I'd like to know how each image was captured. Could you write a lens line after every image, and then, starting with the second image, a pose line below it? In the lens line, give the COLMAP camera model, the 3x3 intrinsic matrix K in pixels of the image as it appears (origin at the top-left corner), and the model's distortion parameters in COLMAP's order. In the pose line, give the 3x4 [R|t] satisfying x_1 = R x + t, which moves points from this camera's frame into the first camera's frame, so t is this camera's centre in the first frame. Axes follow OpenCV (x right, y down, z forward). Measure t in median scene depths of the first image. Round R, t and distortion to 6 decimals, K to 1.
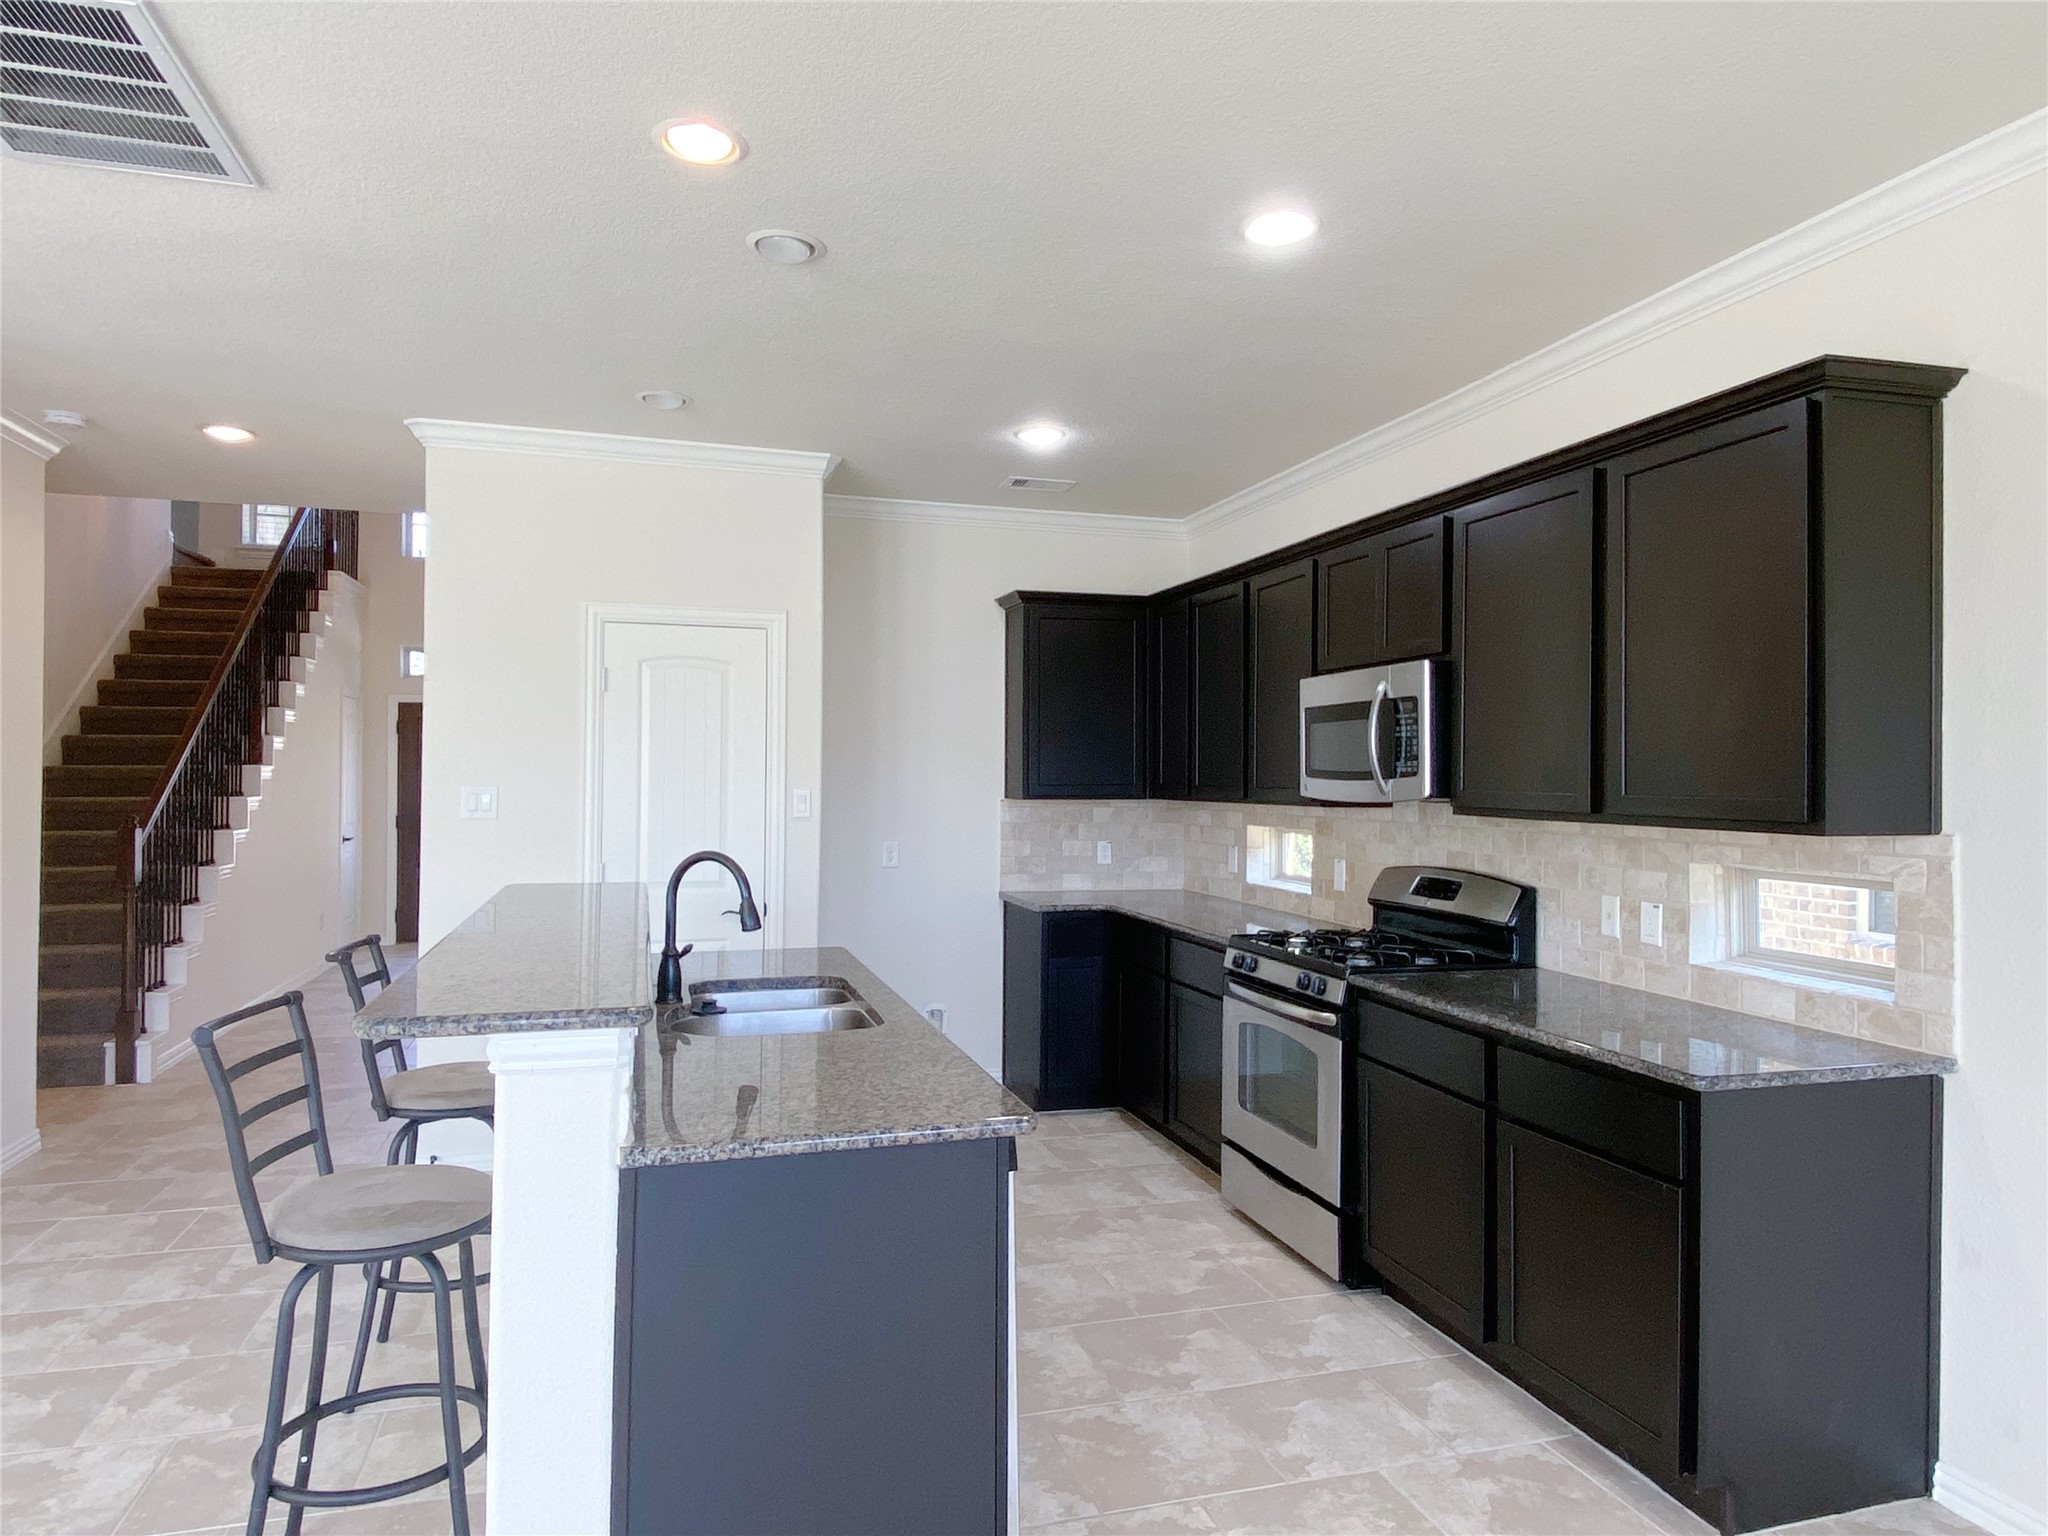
lens RADIAL K [[1261.3, 0, 1018.2], [0, 1261.3, 766.4], [0, 0, 1]] dist [-0.013637, -0.004177]
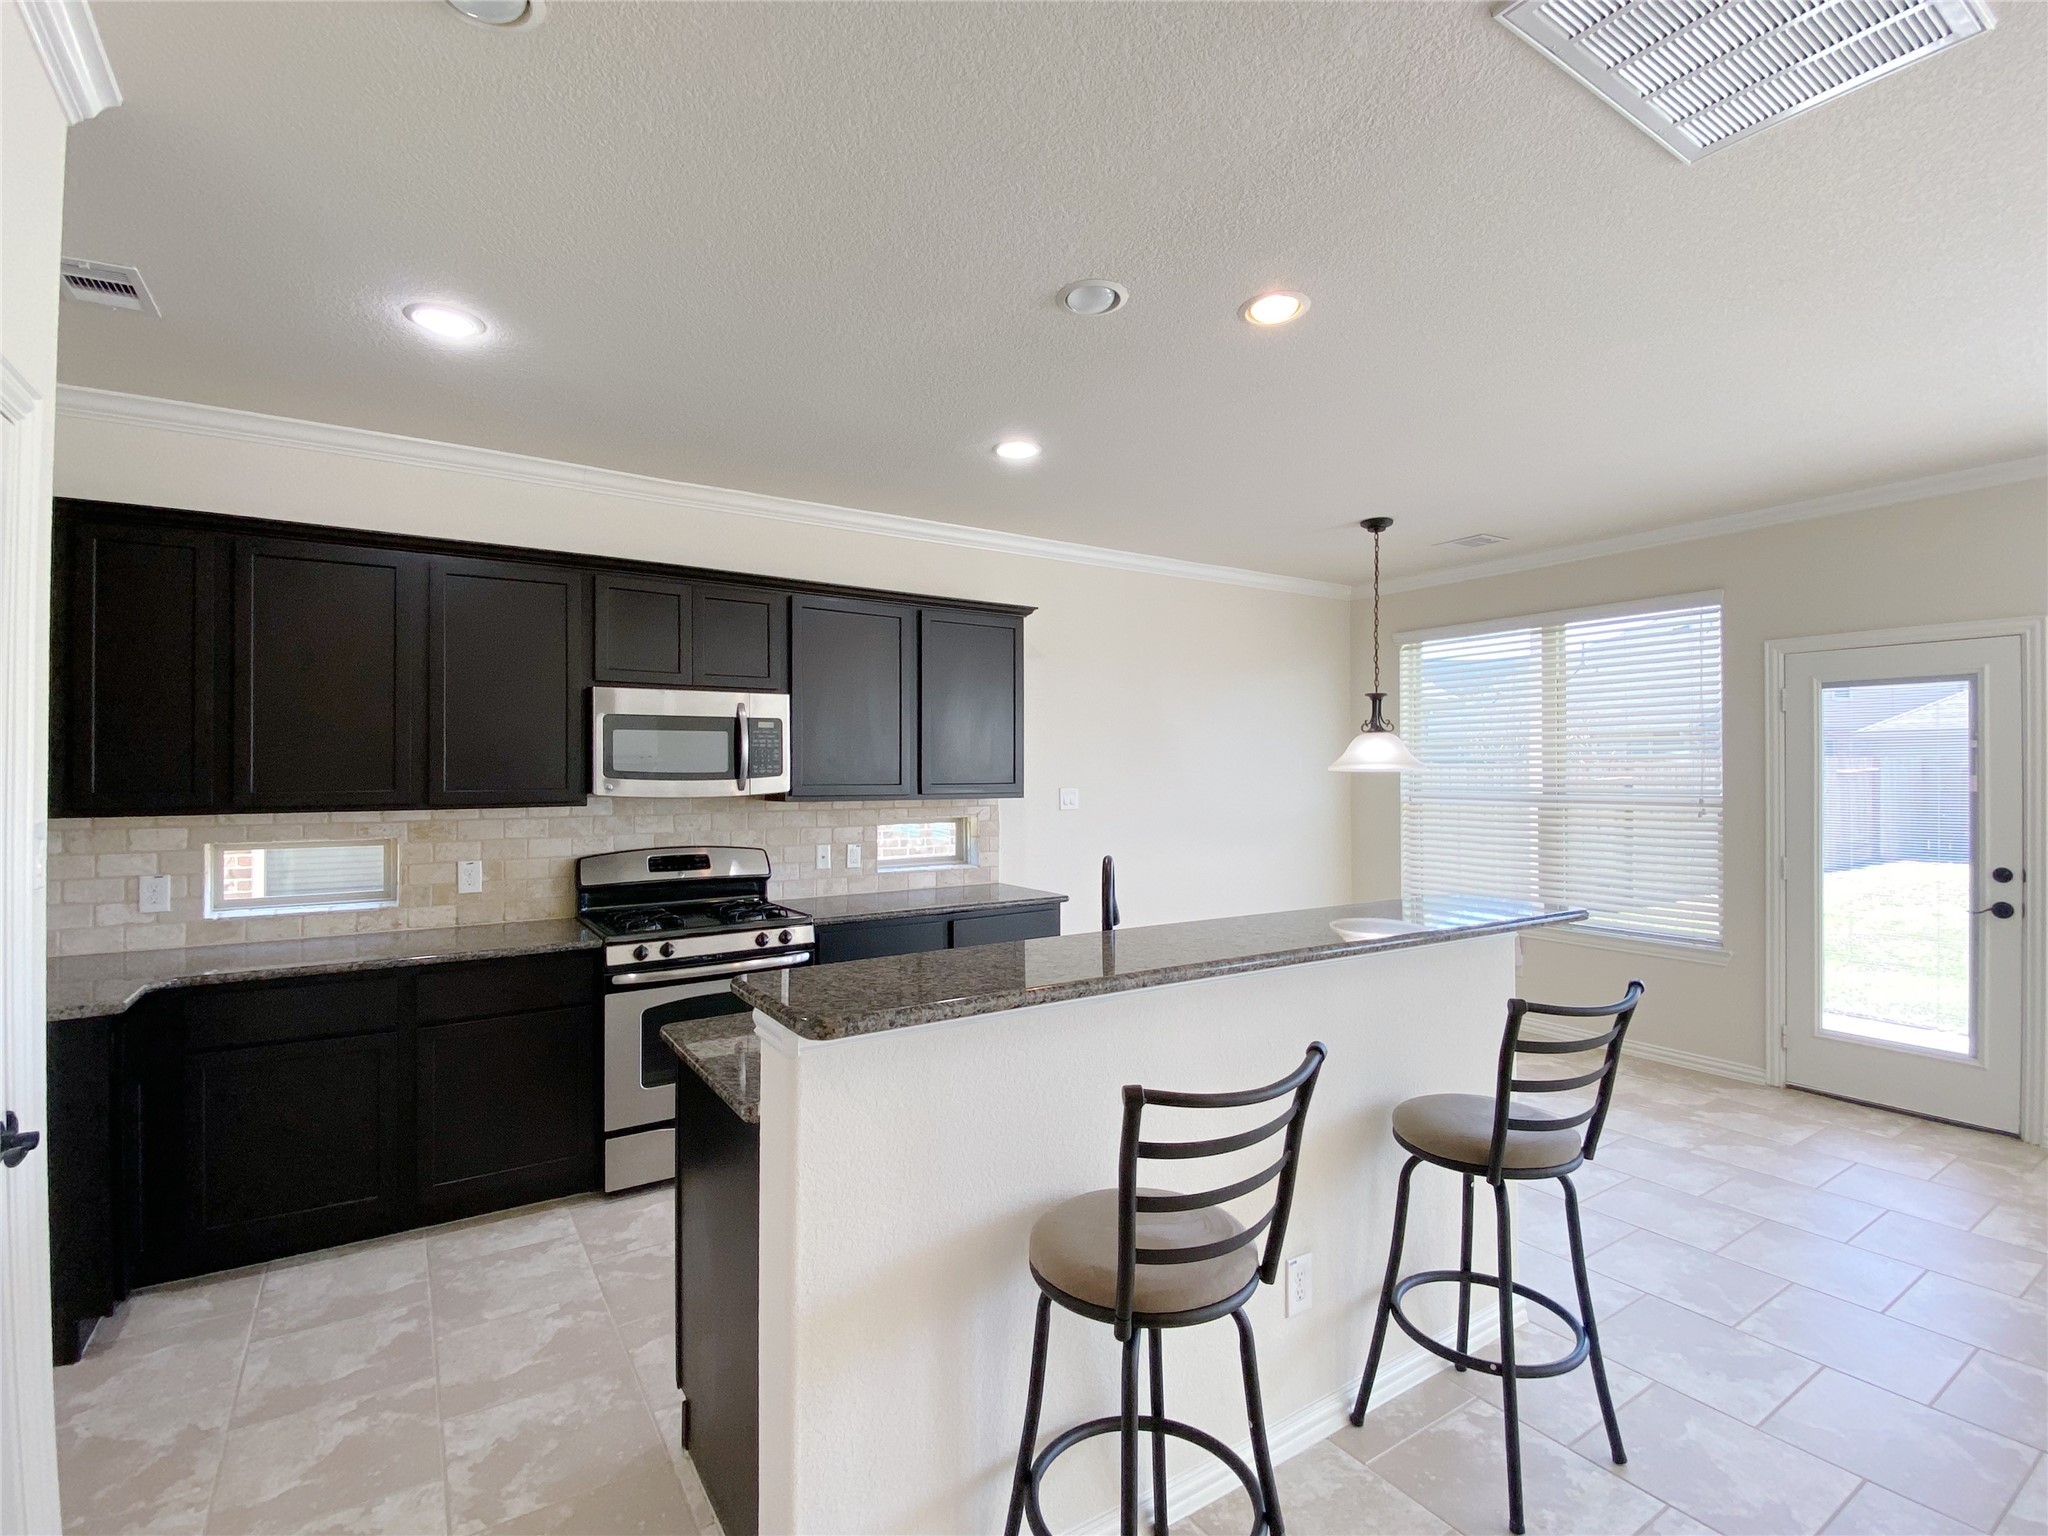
lens RADIAL K [[950.0, 0, 1033.7], [0, 950.0, 763.5], [0, 0, 1]] dist [-0.004506, -0.001736]
pose [[-0.286246, 0.002252, 0.958153, -0.585828], [-0.002038, 0.999994, -0.002959, -0.002209], [-0.958154, -0.002800, -0.286240, 0.777366]]
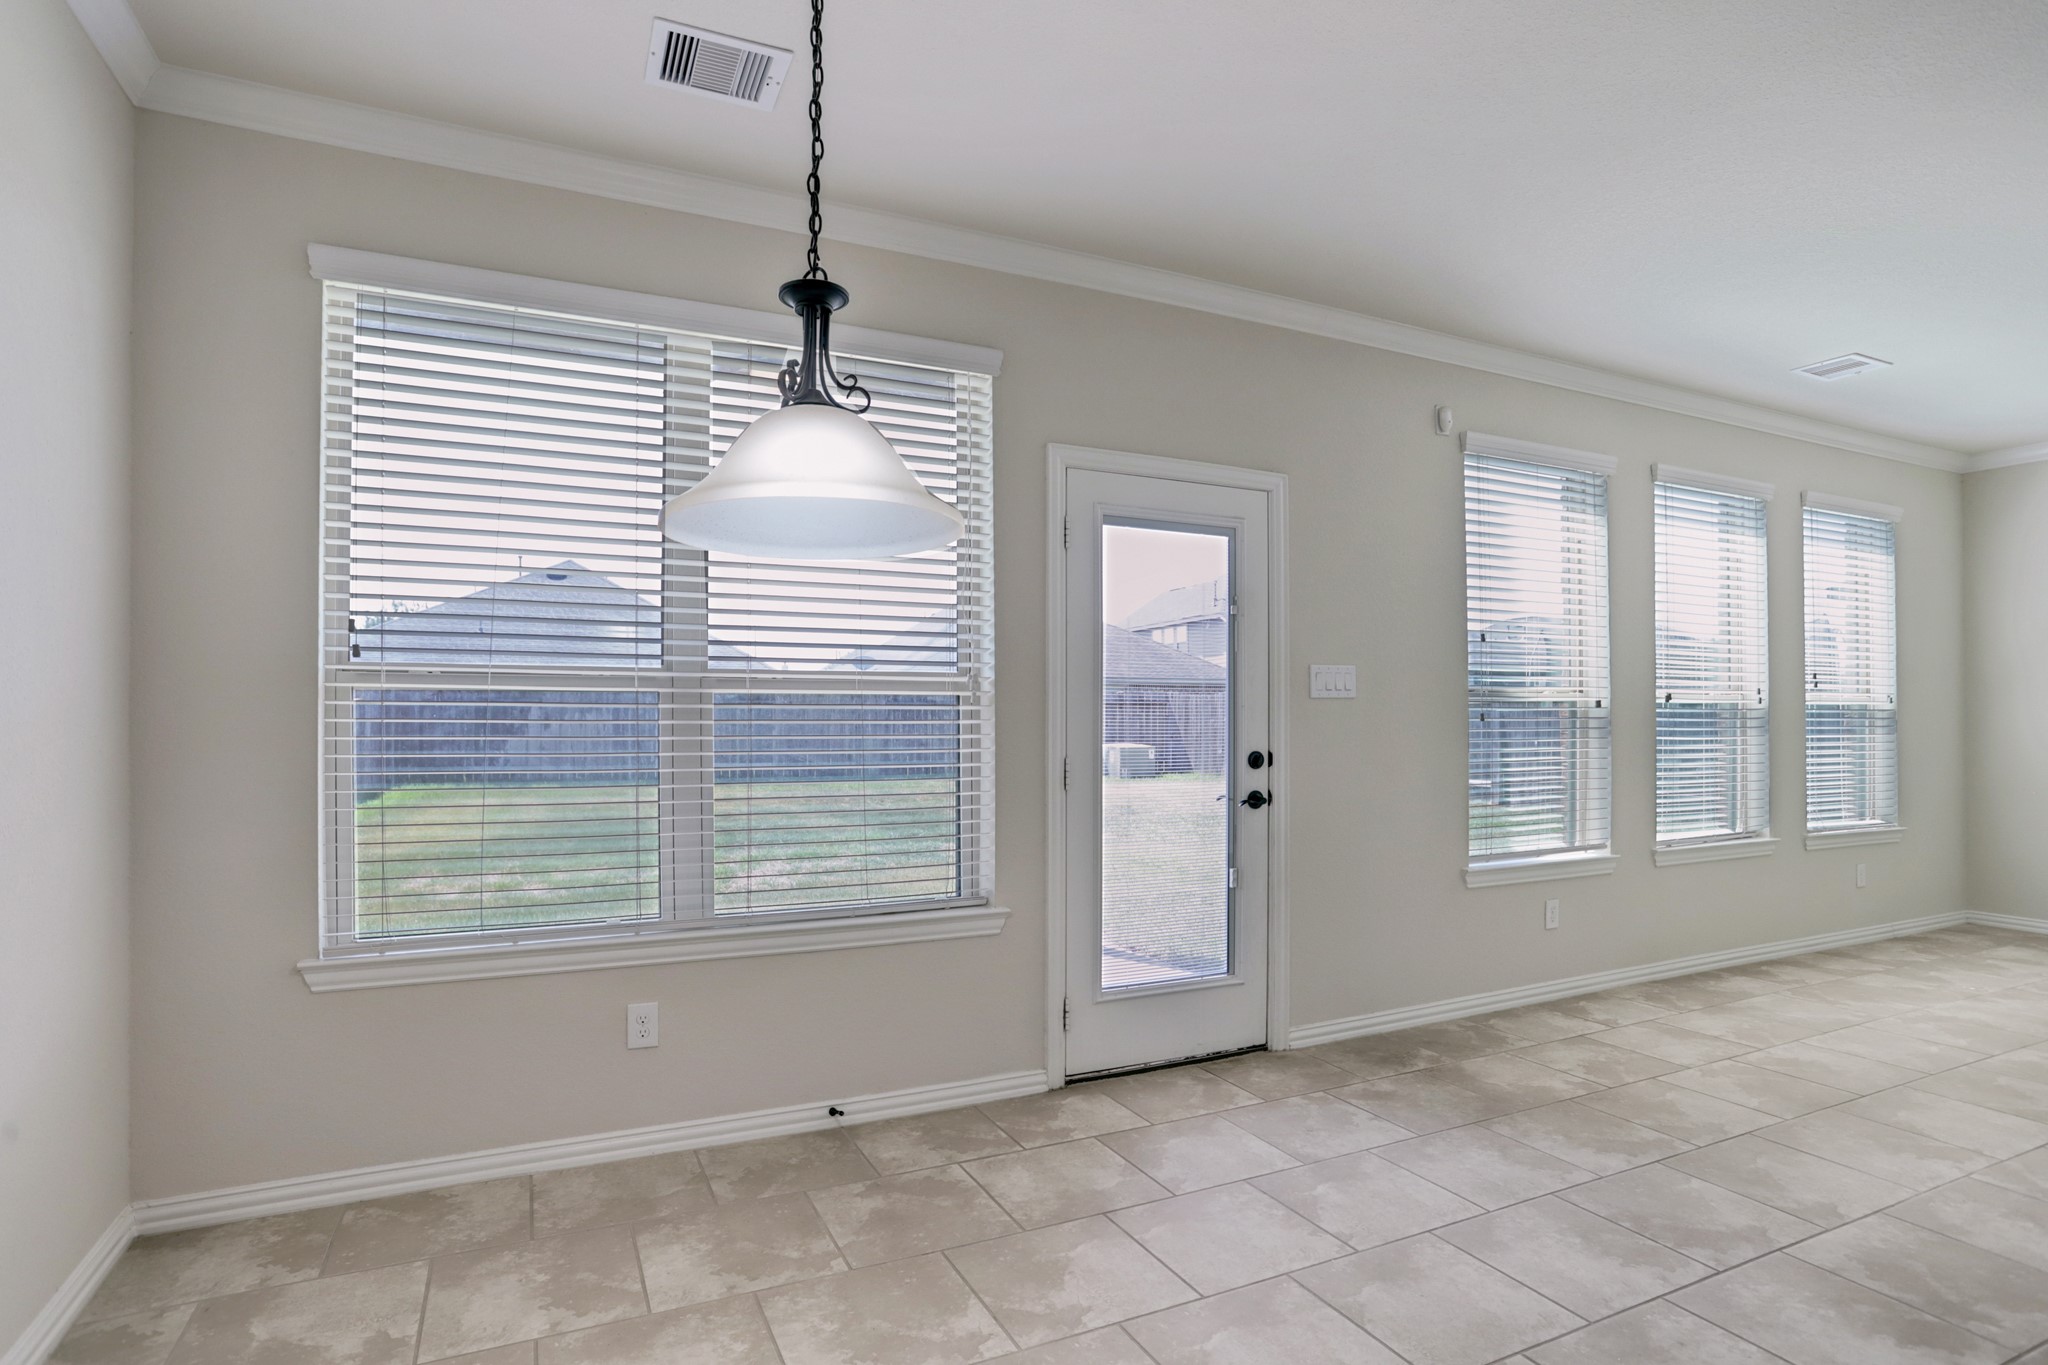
lens RADIAL K [[1019.5, 0, 1008.9], [0, 1019.5, 749.9], [0, 0, 1]] dist [-0.001858, 0.000329]
pose [[-0.989136, 0.005220, -0.146910, 0.225844], [0.002788, 0.999856, 0.016758, 0.066184], [0.146976, 0.016166, -0.989008, 0.496067]]
